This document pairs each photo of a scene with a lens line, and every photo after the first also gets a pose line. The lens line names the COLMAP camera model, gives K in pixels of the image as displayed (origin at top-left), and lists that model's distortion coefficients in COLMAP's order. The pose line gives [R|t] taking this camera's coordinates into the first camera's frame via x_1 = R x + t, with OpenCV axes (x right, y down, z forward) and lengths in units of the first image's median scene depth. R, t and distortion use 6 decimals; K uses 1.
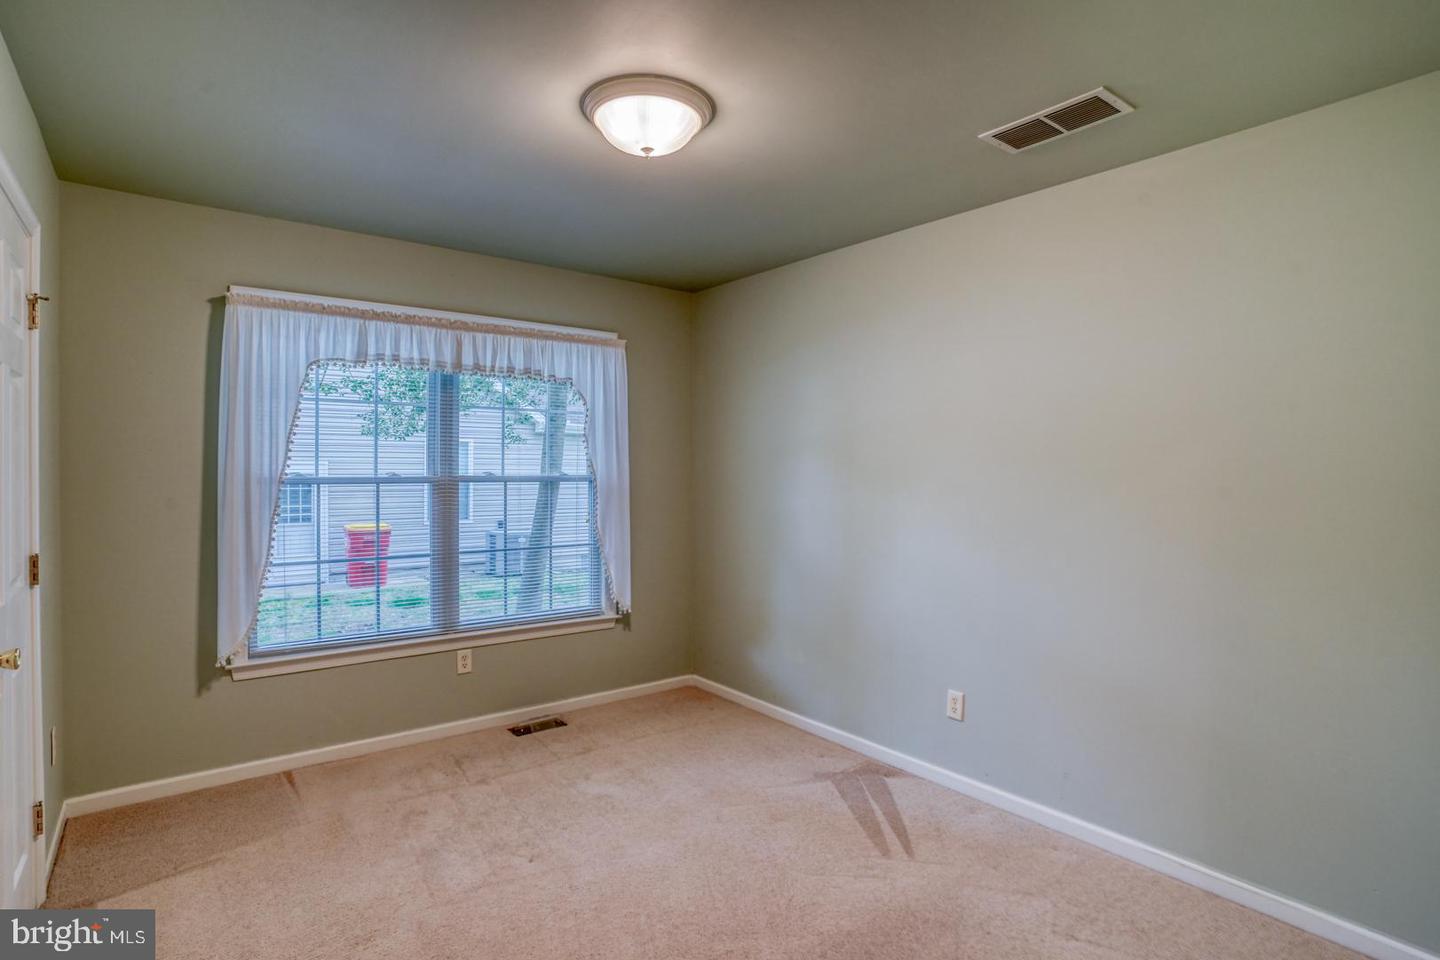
lens RADIAL K [[720.8, 0, 713.6], [0, 720.8, 475.5], [0, 0, 1]] dist [-0.079387, 0.042278]
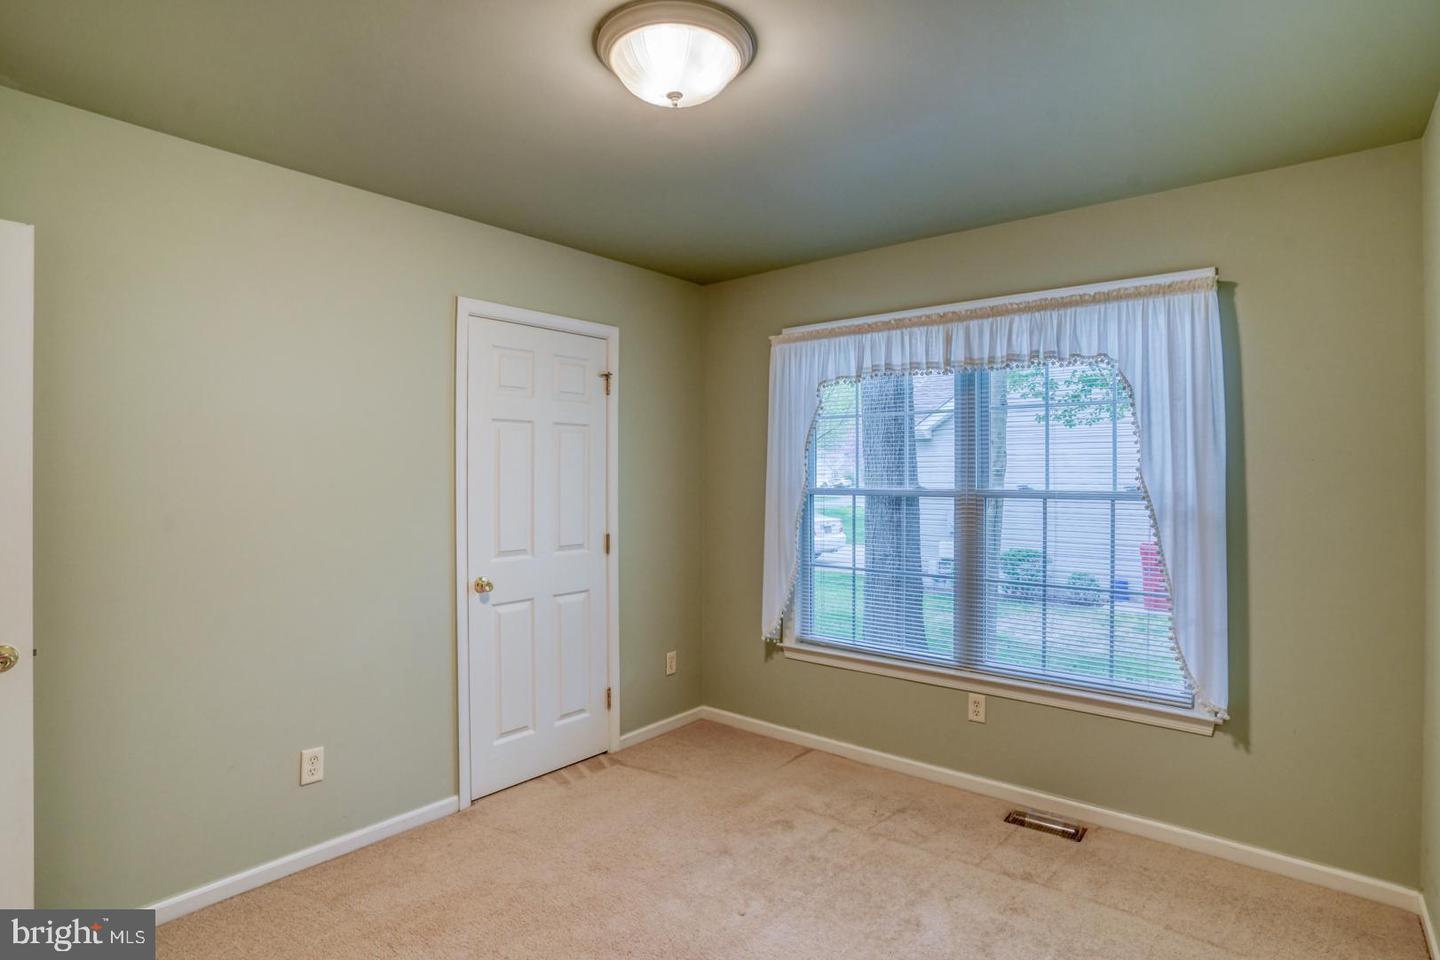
lens RADIAL K [[720.8, 0, 713.6], [0, 720.8, 475.5], [0, 0, 1]] dist [-0.079387, 0.042278]
pose [[0.235726, -0.005044, -0.971806, 0.438561], [-0.016320, 0.999825, -0.009148, -0.004204], [0.971682, 0.018016, 0.235603, 0.533206]]
